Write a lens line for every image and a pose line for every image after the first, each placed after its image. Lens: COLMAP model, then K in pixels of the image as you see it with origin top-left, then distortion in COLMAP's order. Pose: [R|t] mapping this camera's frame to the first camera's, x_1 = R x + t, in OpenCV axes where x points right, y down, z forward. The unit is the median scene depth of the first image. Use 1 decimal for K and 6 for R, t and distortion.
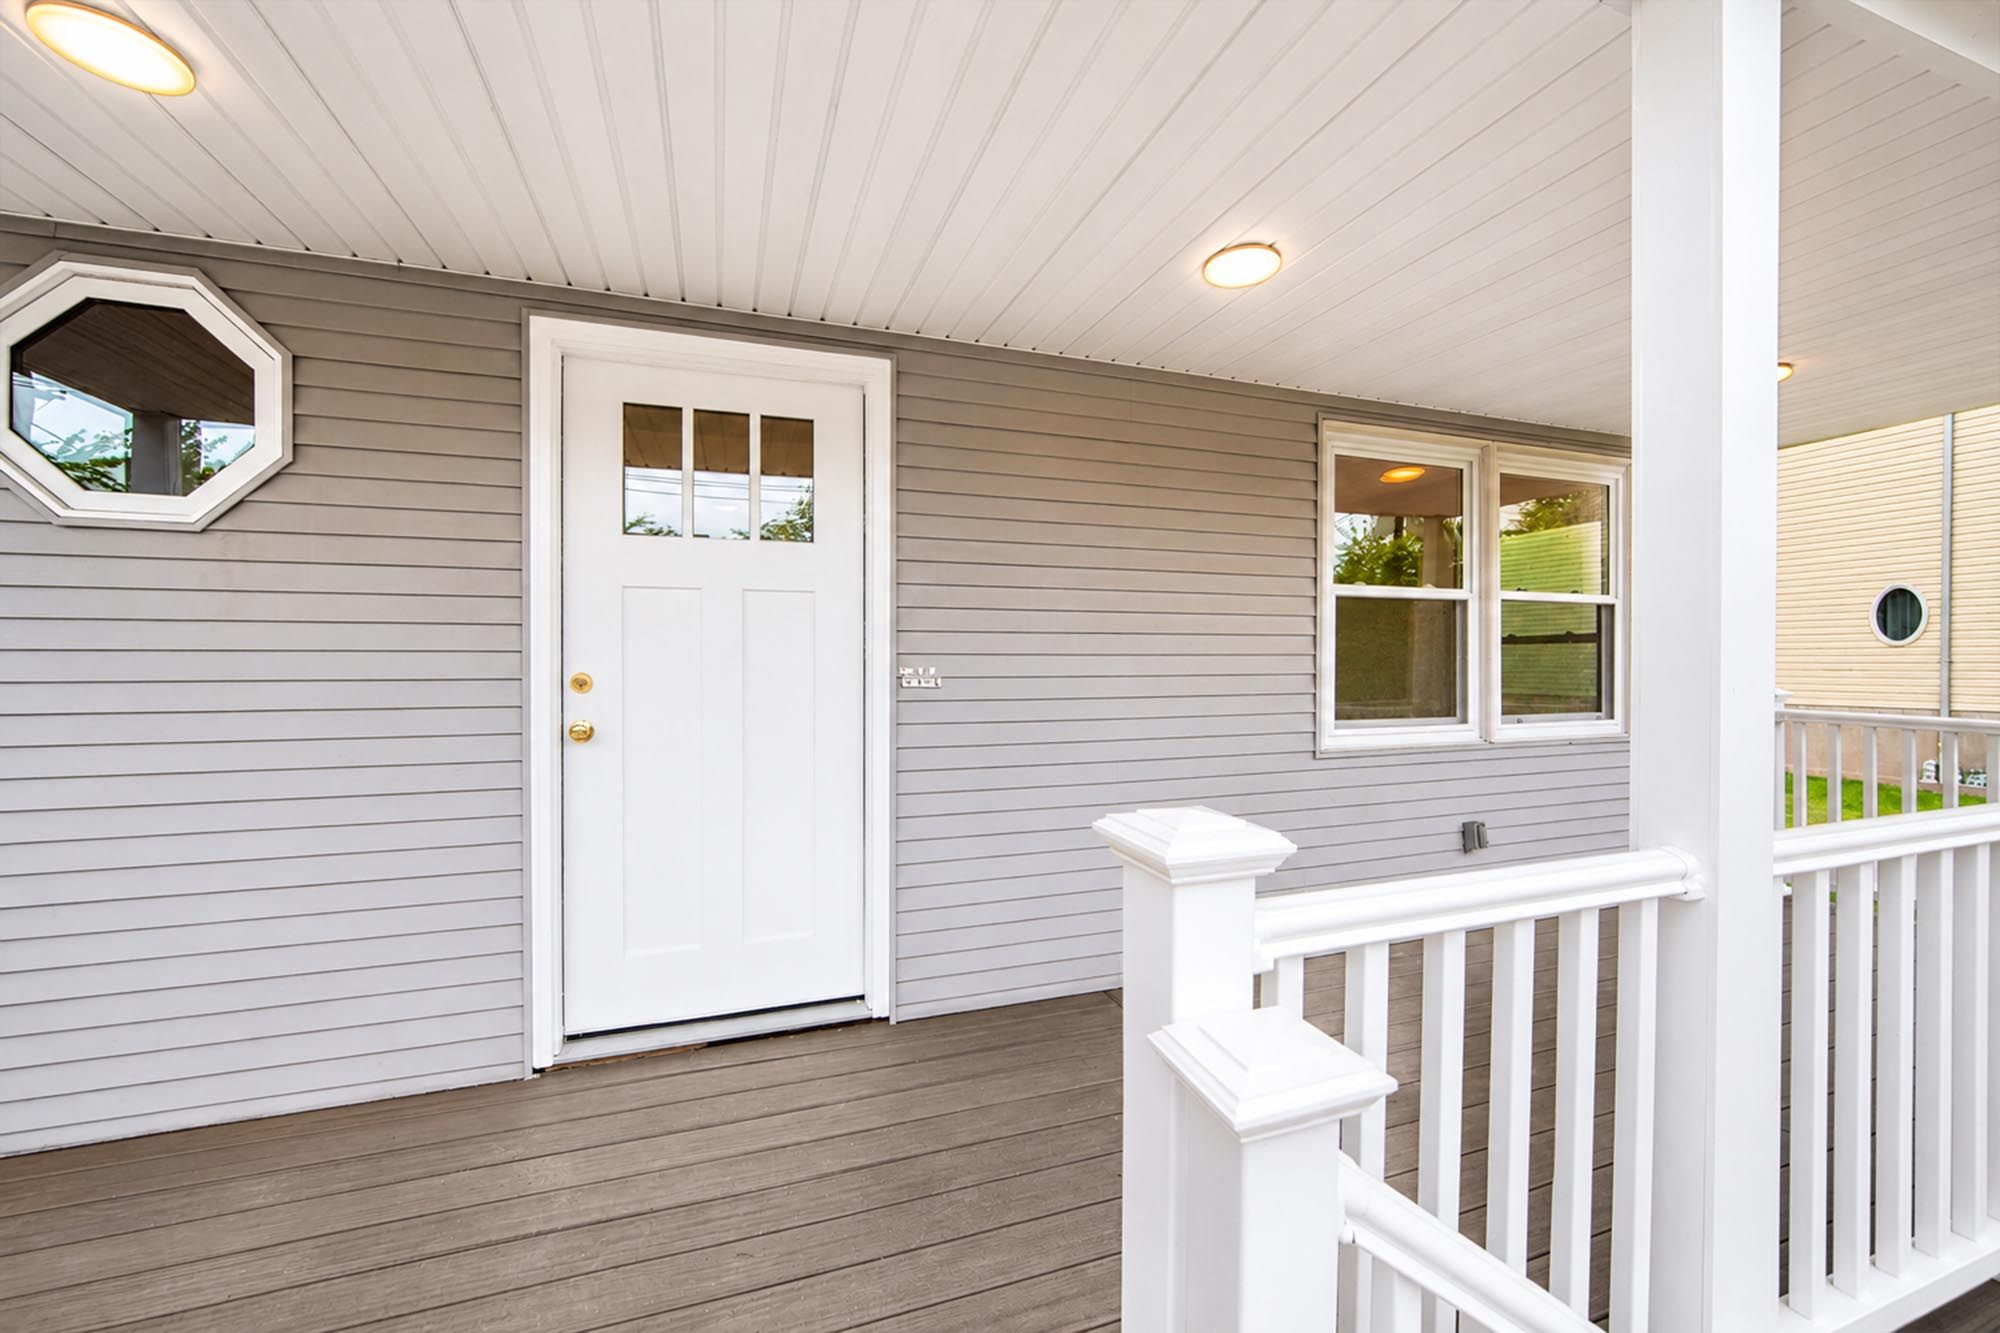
lens RADIAL K [[800.3, 0, 1009.5], [0, 800.3, 658.7], [0, 0, 1]] dist [-0.015399, -0.000222]
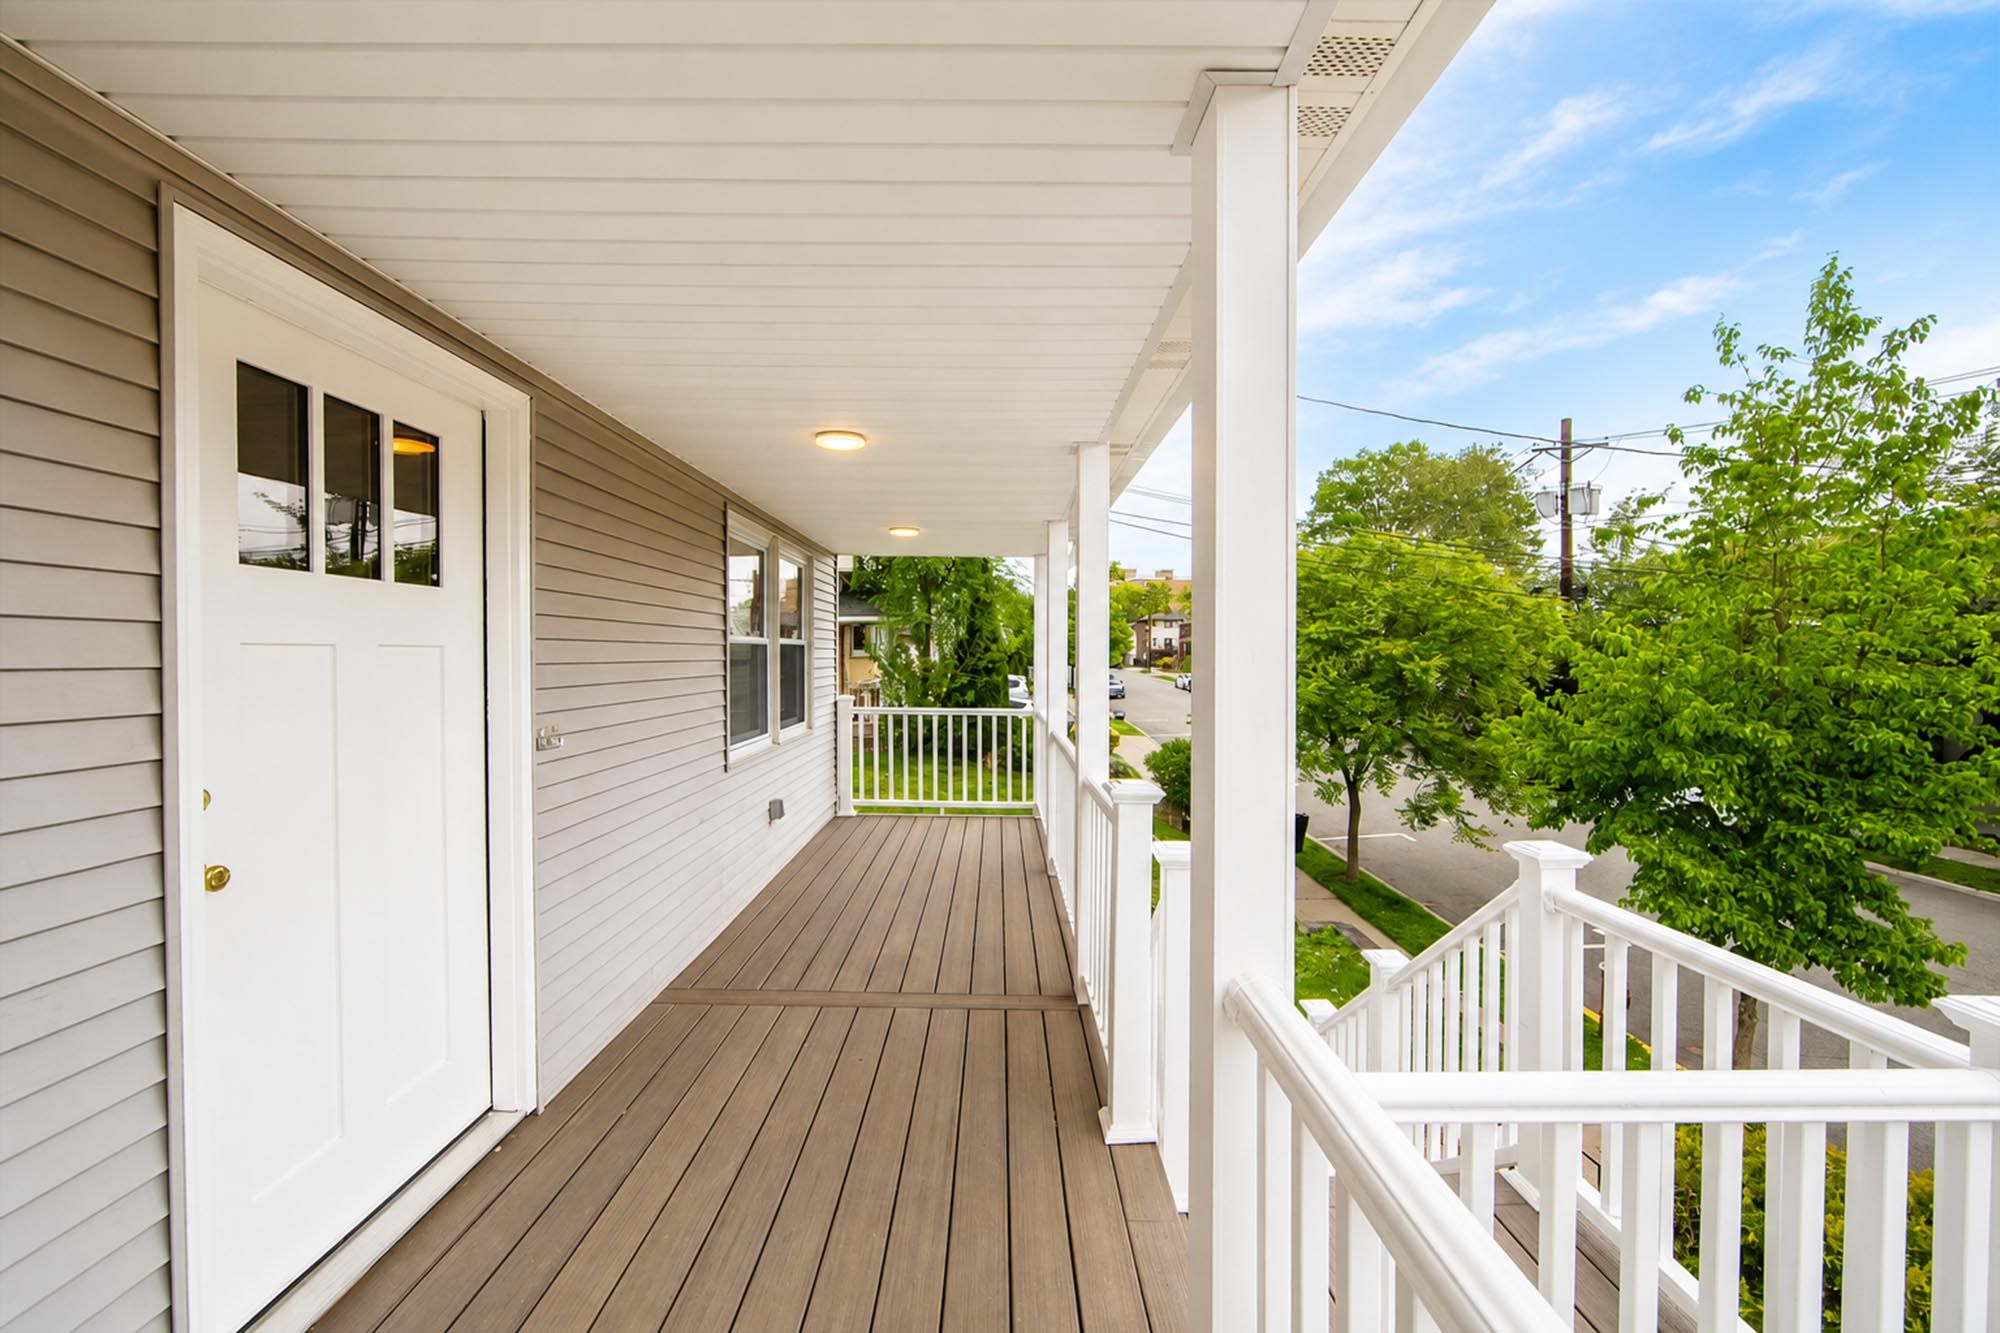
lens RADIAL K [[800.3, 0, 1009.5], [0, 800.3, 658.7], [0, 0, 1]] dist [-0.015399, -0.000222]
pose [[0.319803, -0.005242, 0.947470, -0.836547], [0.000961, 0.999986, 0.005208, -0.074002], [-0.947484, -0.000755, 0.319804, 0.179142]]
